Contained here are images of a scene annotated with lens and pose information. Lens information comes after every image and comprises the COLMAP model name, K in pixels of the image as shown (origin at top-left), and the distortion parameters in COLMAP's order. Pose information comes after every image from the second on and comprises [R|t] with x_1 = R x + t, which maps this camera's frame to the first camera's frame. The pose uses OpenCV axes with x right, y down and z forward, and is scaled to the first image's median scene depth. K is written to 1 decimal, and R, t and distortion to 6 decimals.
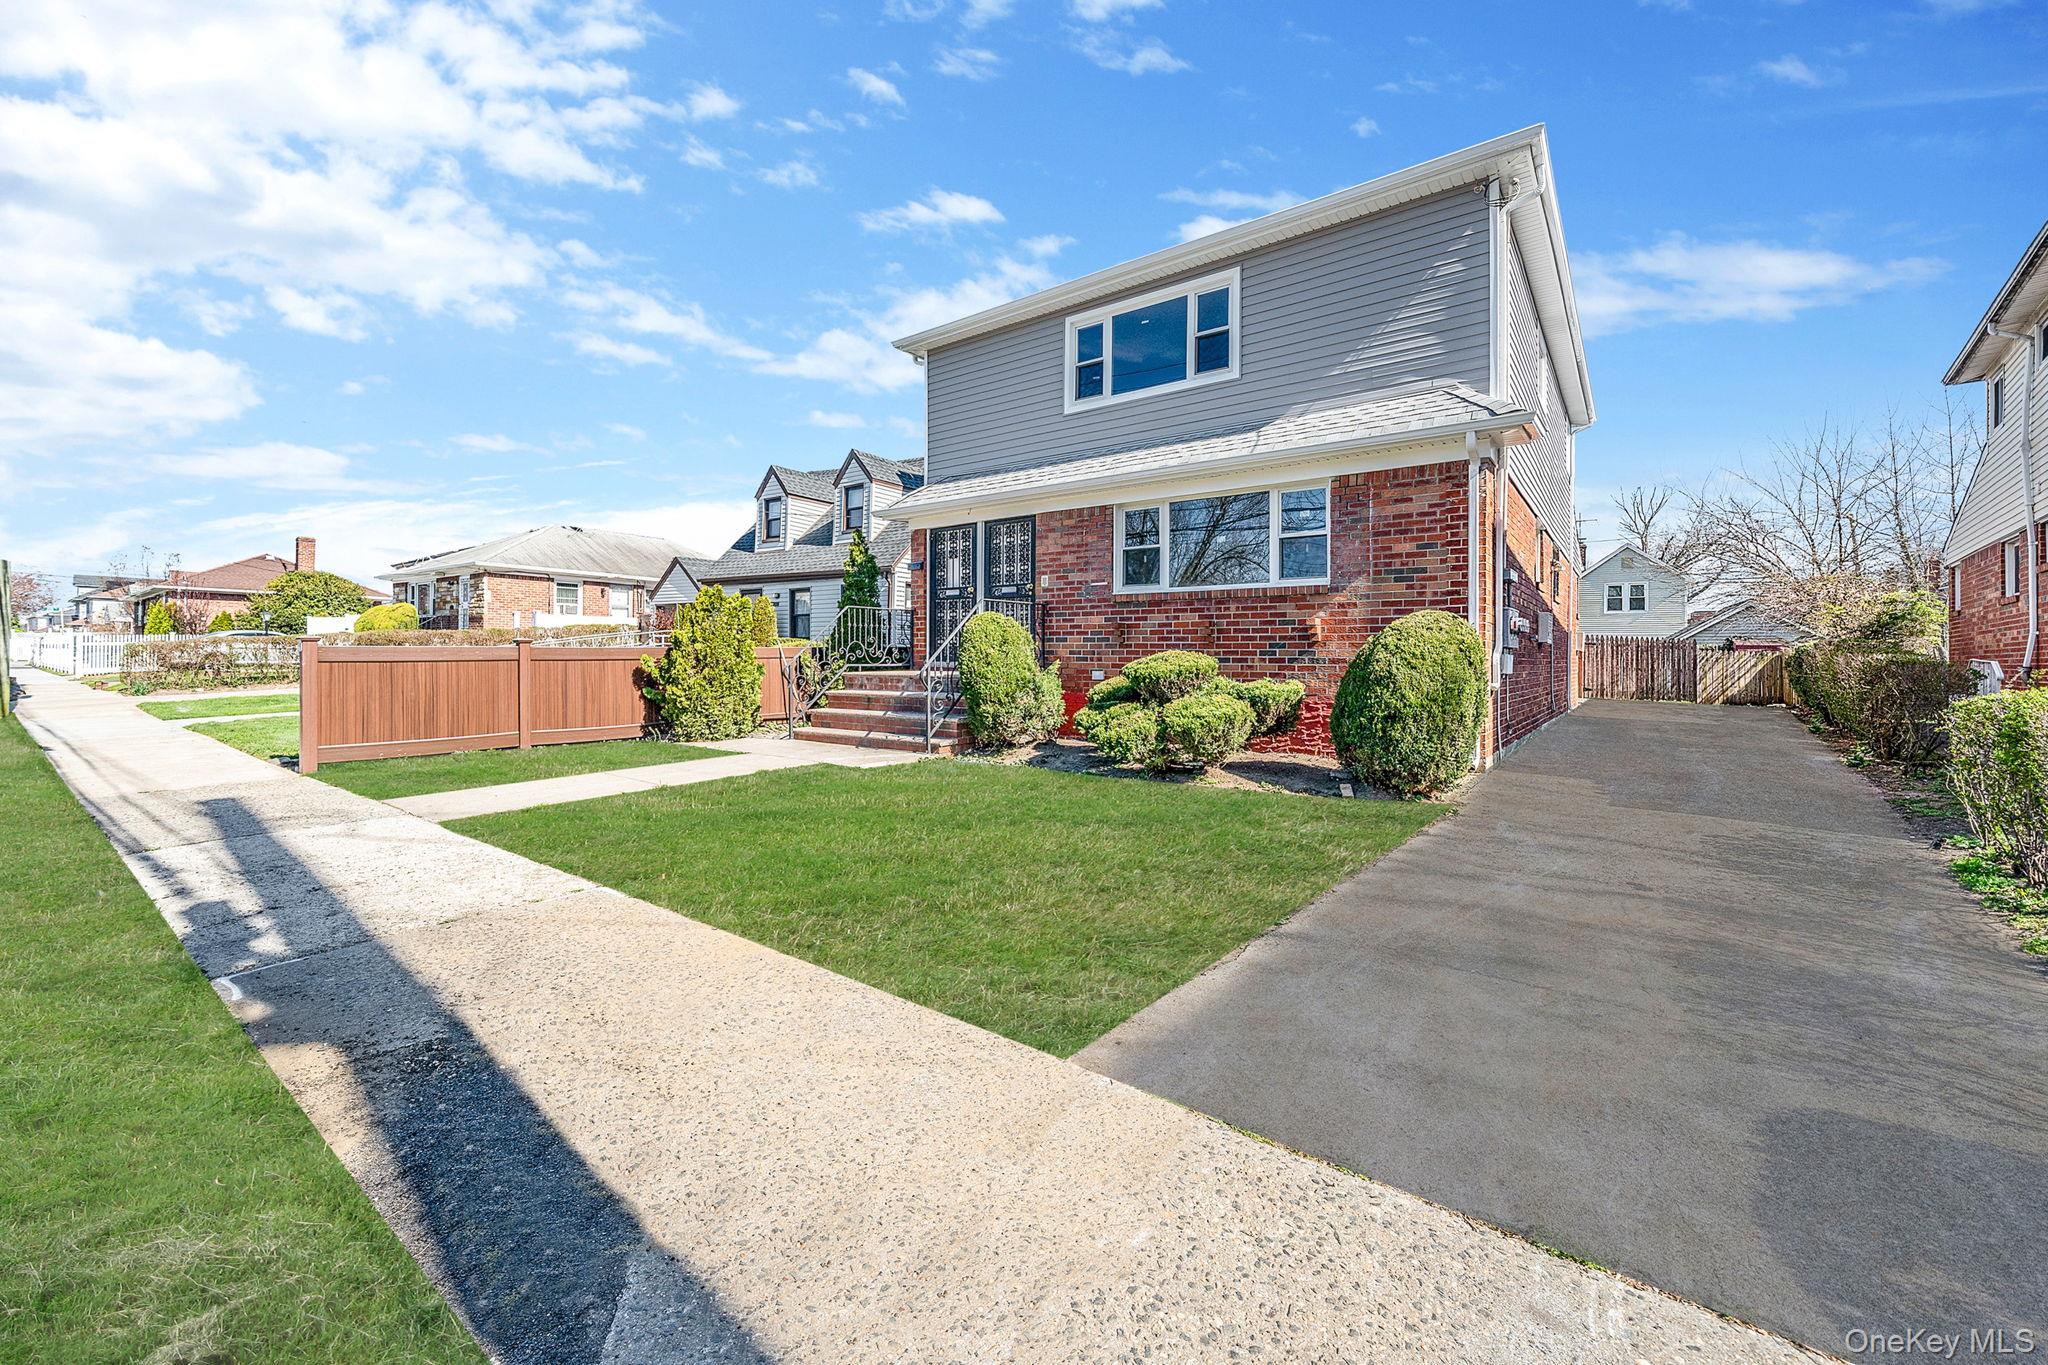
lens RADIAL K [[822.5, 0, 1016.2], [0, 822.5, 651.7], [0, 0, 1]] dist [-0.002539, -0.000155]
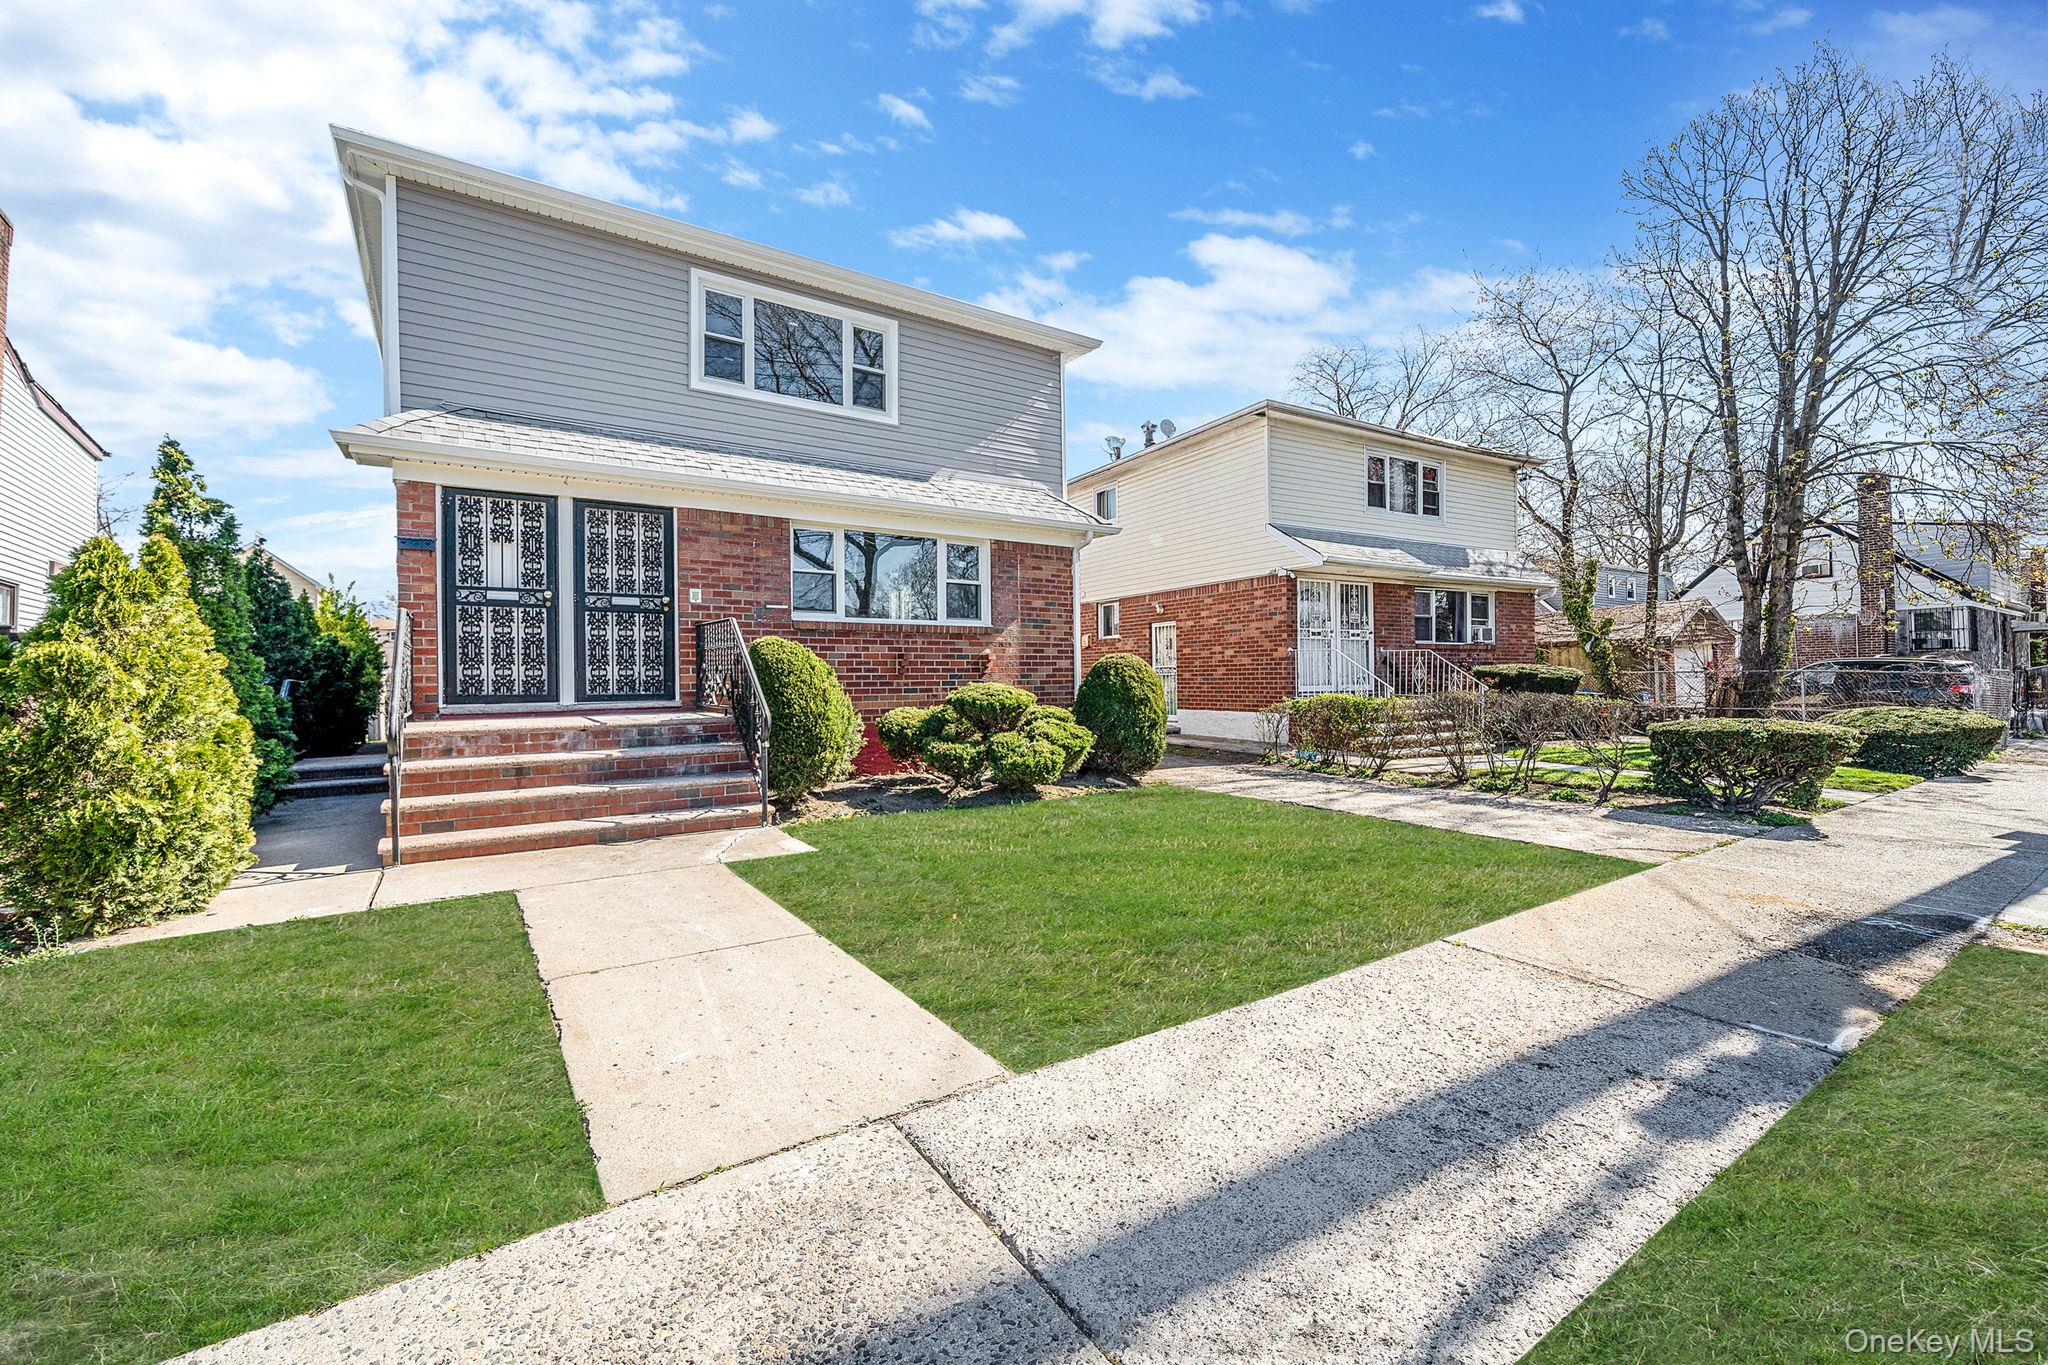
lens RADIAL K [[822.5, 0, 1023.0], [0, 822.5, 678.9], [0, 0, 1]] dist [-0.002539, -0.000155]
pose [[0.312654, -0.010418, 0.949810, -0.662212], [0.005296, 0.999943, 0.009224, -0.012583], [-0.949852, 0.002146, 0.312691, 0.488483]]
